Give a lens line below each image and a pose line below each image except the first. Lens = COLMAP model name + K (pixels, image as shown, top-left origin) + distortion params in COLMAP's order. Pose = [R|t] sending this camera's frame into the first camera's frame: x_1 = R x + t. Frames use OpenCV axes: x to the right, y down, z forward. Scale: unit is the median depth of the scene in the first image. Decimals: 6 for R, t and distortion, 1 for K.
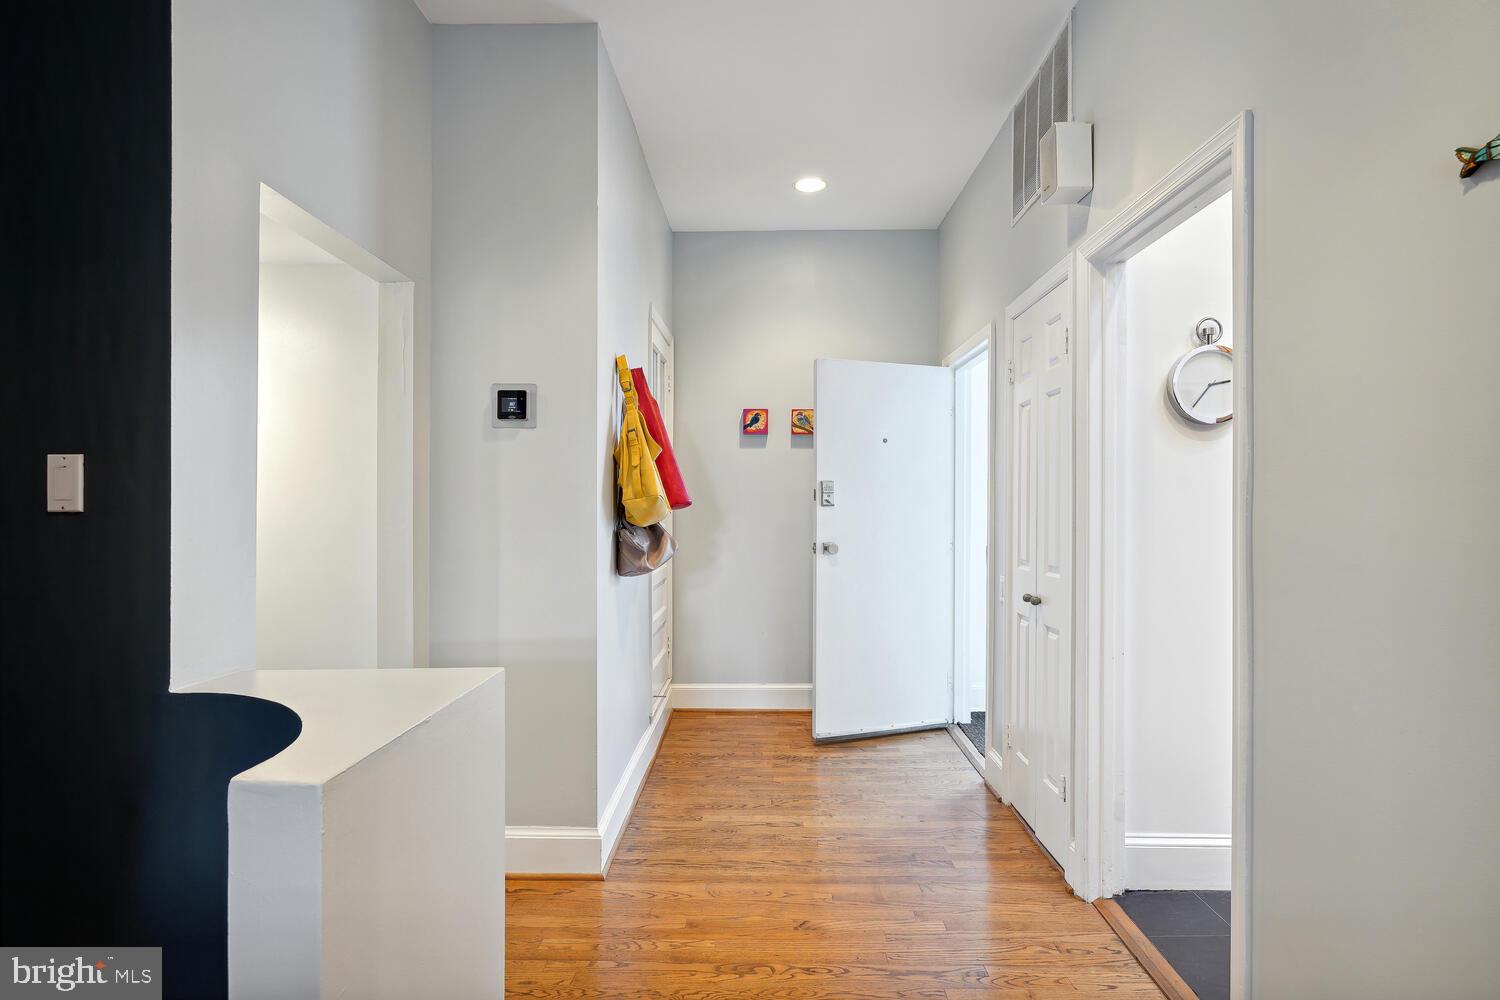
lens RADIAL K [[670.2, 0, 753.2], [0, 670.2, 506.4], [0, 0, 1]] dist [-0.010689, 0.008246]
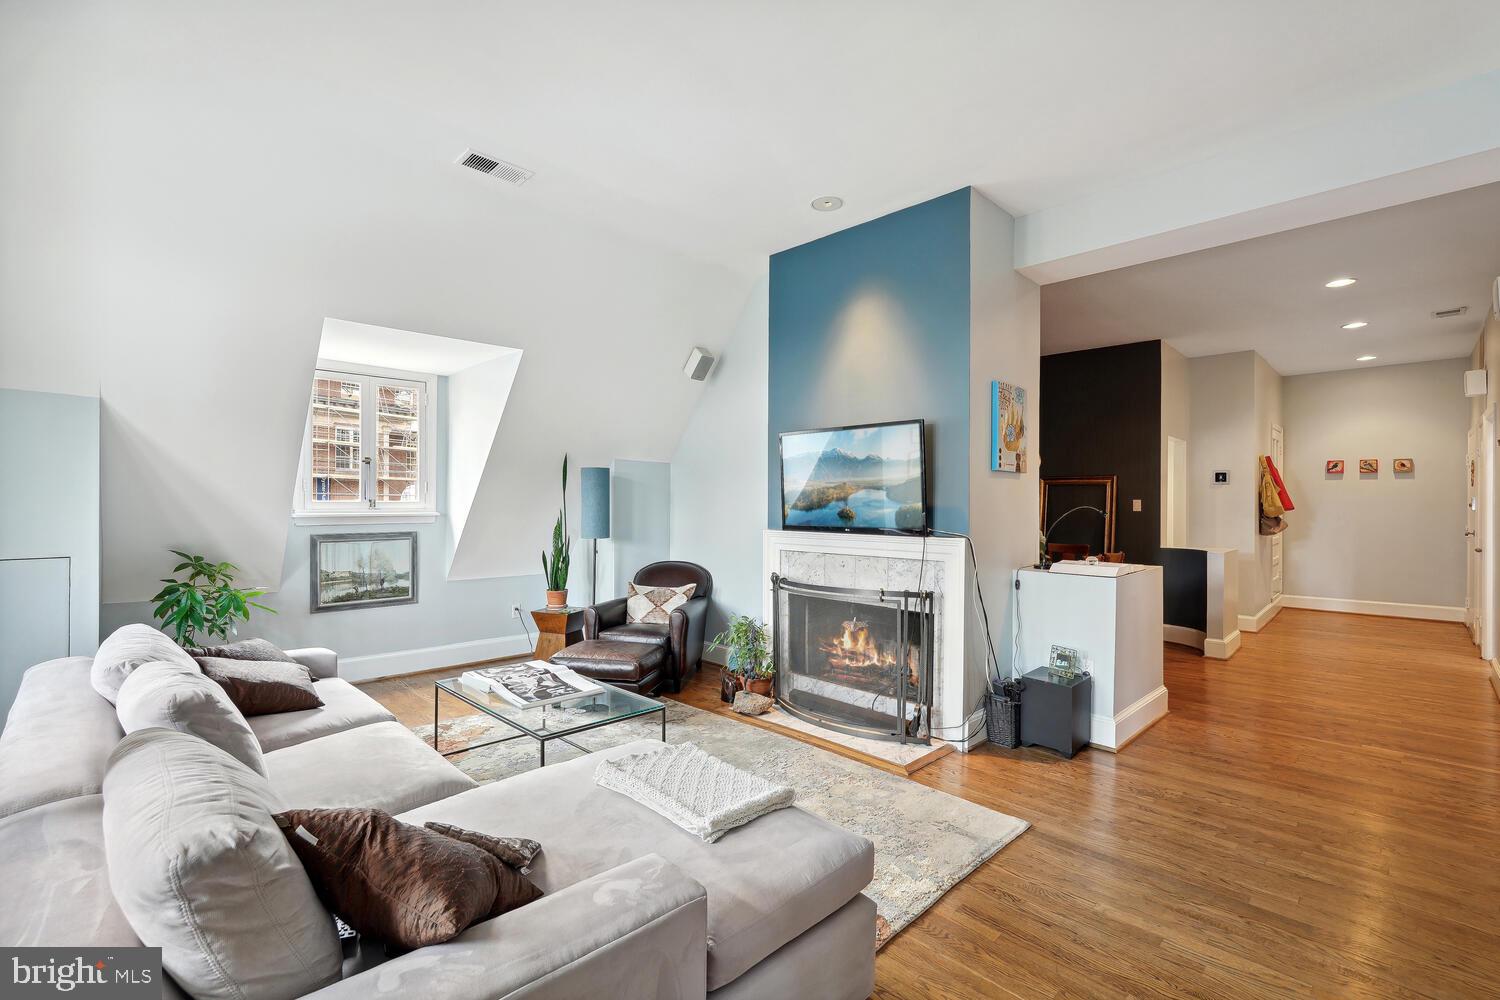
lens RADIAL K [[670.2, 0, 753.2], [0, 670.2, 506.4], [0, 0, 1]] dist [-0.010689, 0.008246]
pose [[0.716677, 0.001273, -0.697404, 0.216485], [0.000421, 0.999997, 0.002258, -0.020852], [0.697405, -0.001912, 0.716675, -2.388024]]
